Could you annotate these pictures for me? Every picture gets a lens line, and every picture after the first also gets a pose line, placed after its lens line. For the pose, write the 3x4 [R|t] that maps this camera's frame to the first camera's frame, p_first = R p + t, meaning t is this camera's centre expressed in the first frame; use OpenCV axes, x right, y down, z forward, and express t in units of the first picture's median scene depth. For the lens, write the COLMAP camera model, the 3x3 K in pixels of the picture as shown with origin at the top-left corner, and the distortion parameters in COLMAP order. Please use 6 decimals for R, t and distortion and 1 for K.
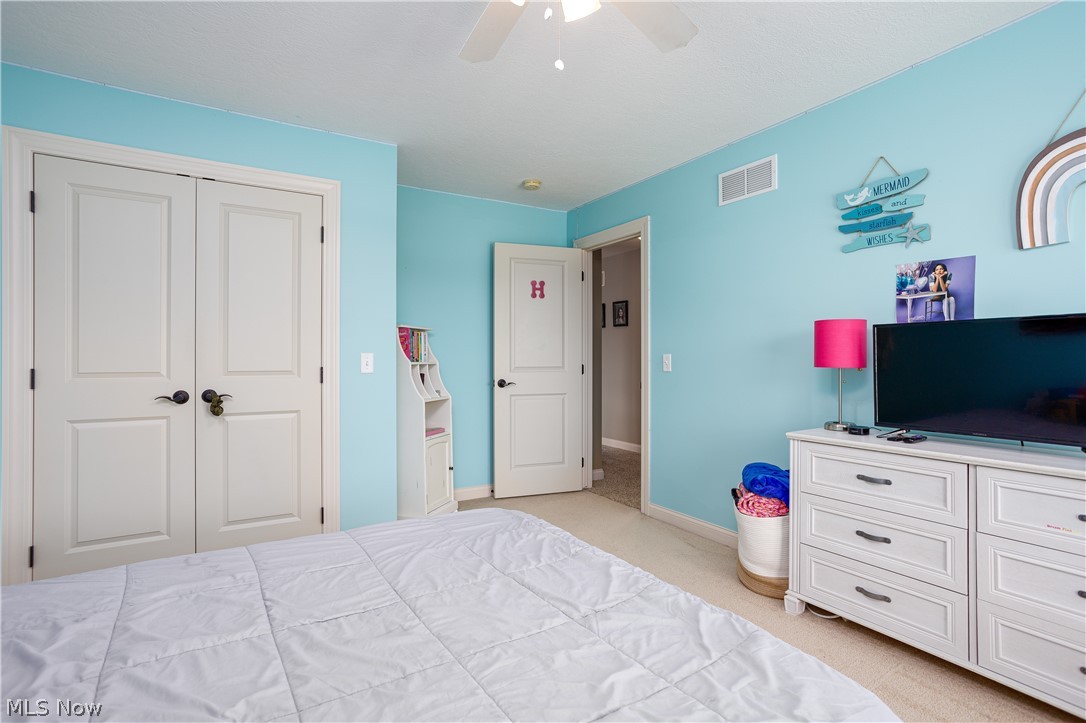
lens RADIAL K [[526.7, 0, 542.1], [0, 526.7, 359.5], [0, 0, 1]] dist [-0.034967, 0.018197]
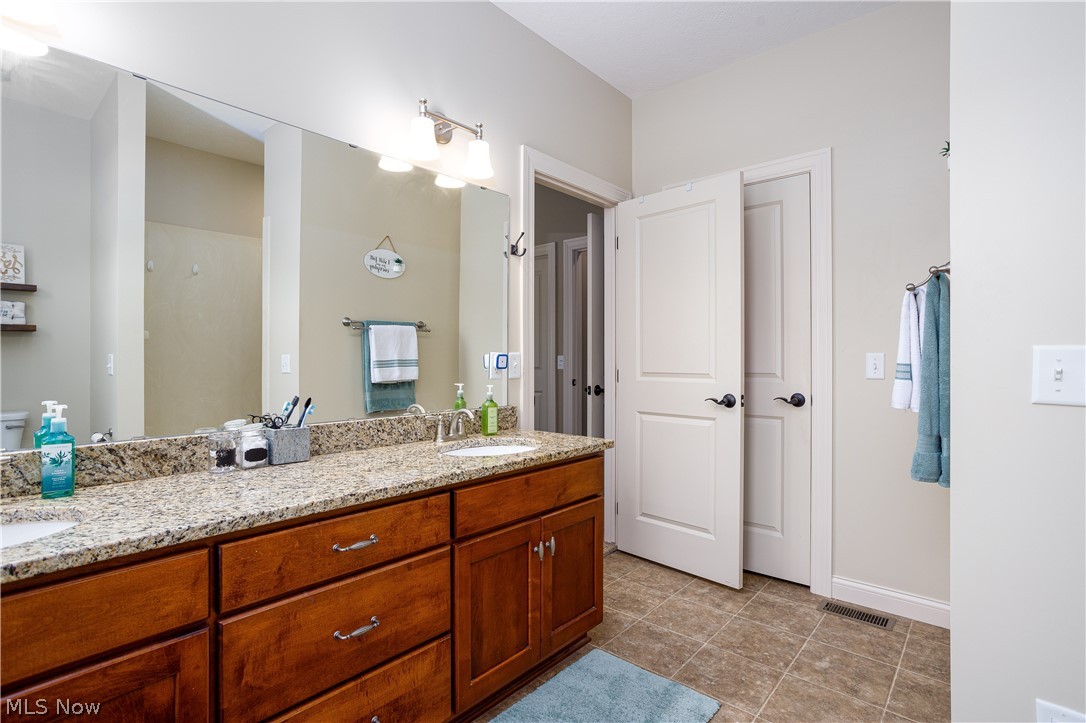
lens RADIAL K [[526.7, 0, 538.8], [0, 526.7, 359.3], [0, 0, 1]] dist [-0.034967, 0.018197]
pose [[0.315081, -0.011544, -0.948995, 0.329209], [0.007070, 0.999927, -0.009817, 0.002562], [0.949038, -0.003616, 0.315140, 0.456535]]
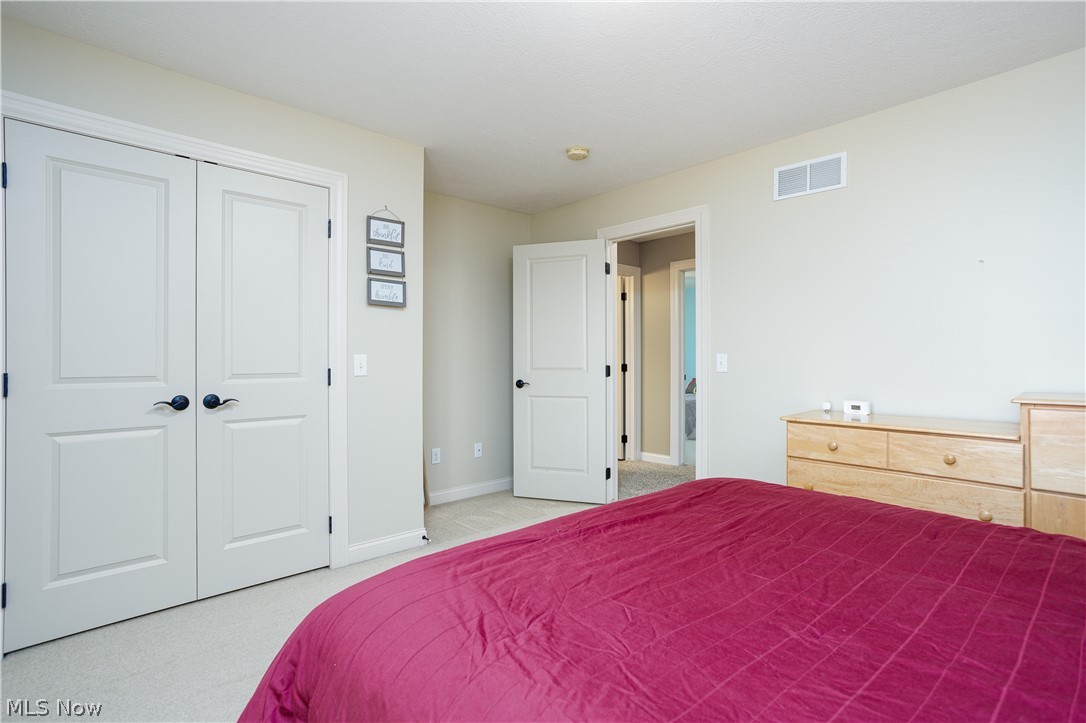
lens RADIAL K [[526.7, 0, 542.2], [0, 526.7, 361.1], [0, 0, 1]] dist [-0.034967, 0.018197]
pose [[0.978305, -0.003560, 0.207139, -0.264559], [0.003309, 0.999993, 0.001558, -0.000130], [-0.207143, -0.000839, 0.978310, -0.006861]]
